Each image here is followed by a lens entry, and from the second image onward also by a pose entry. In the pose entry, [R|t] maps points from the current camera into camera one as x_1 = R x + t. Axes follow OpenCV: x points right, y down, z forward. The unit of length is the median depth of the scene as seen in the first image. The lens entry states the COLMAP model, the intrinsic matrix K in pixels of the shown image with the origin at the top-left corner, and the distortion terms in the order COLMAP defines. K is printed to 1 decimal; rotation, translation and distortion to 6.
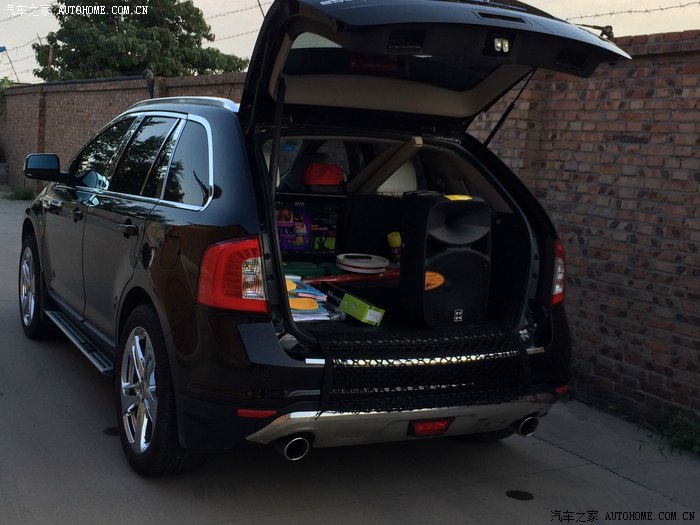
lens RADIAL K [[968.6, 0, 350.0], [0, 968.6, 262.5], [0, 0, 1]] dist [0.056002, -0.002794]
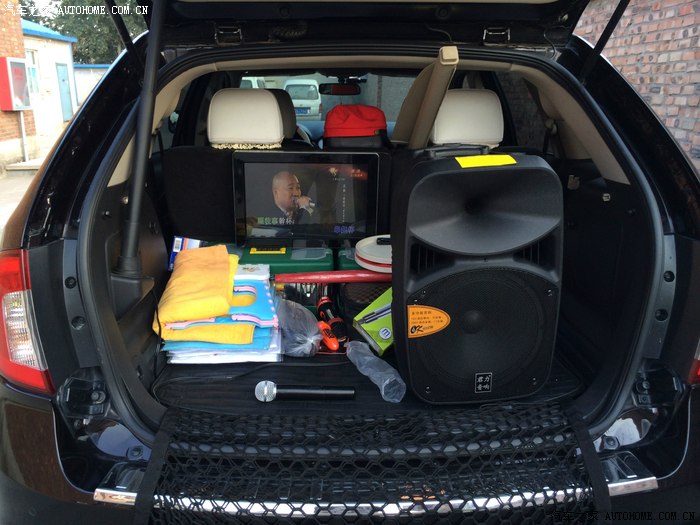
lens RADIAL K [[601.1, 0, 350.0], [0, 601.1, 262.5], [0, 0, 1]] dist [0.078063, -0.085993]
pose [[0.904064, 0.058635, -0.423356, 0.174373], [0.003354, 0.989541, 0.144215, -0.057064], [0.427384, -0.131799, 0.894412, 0.646784]]
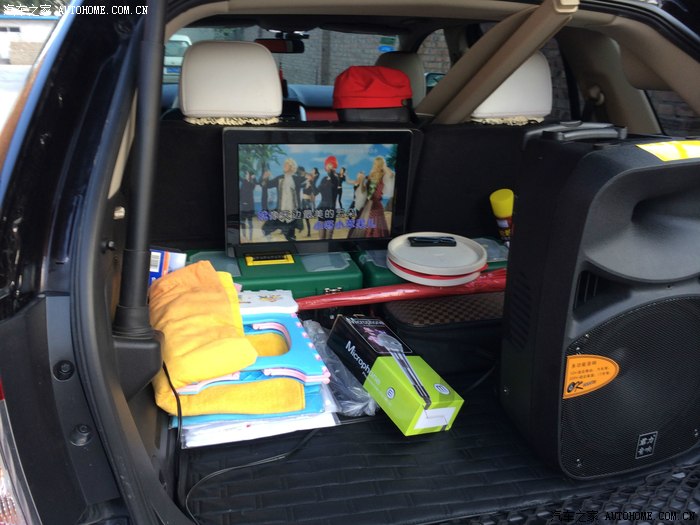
lens RADIAL K [[601.1, 0, 350.0], [0, 601.1, 262.5], [0, 0, 1]] dist [0.078063, -0.085993]
pose [[0.973559, 0.037333, -0.225366, 0.044125], [0.009646, 0.978957, 0.203839, -0.069353], [0.228233, -0.200623, 0.952712, 0.711606]]
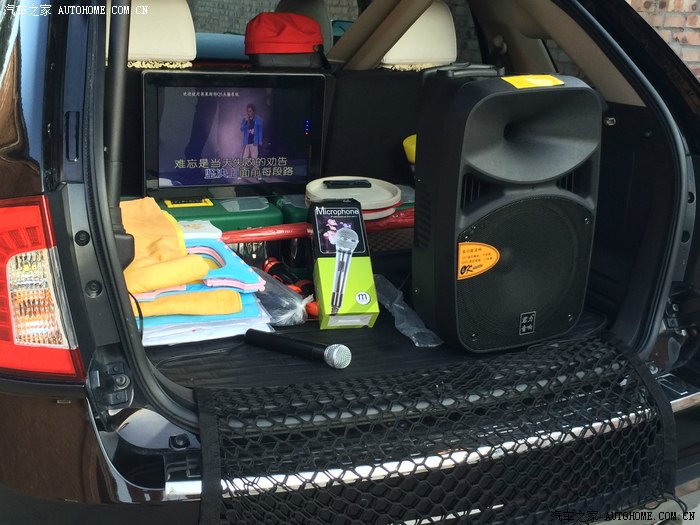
lens RADIAL K [[886.4, 0, 350.0], [0, 886.4, 262.5], [0, 0, 1]] dist [0.034218, 0.077345]
pose [[0.996513, -0.000430, -0.083439, 0.056689], [0.014700, 0.985251, 0.170485, -0.052270], [0.082135, -0.171117, 0.981821, 0.527057]]
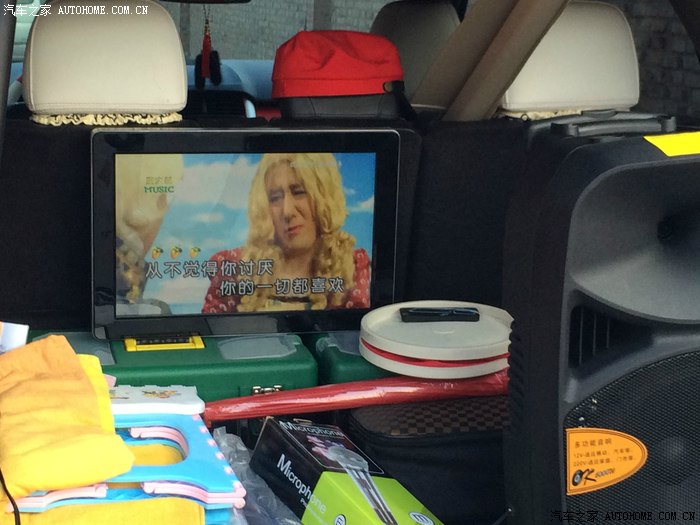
lens RADIAL K [[1463.6, 0, 347.5], [0, 1463.6, 244.3], [0, 0, 1]] dist [0.084505, 0.023754]
pose [[0.964867, -0.008553, -0.262599, 0.117207], [0.021320, 0.998723, 0.045811, -0.056513], [0.261872, -0.049800, 0.963817, 0.557798]]
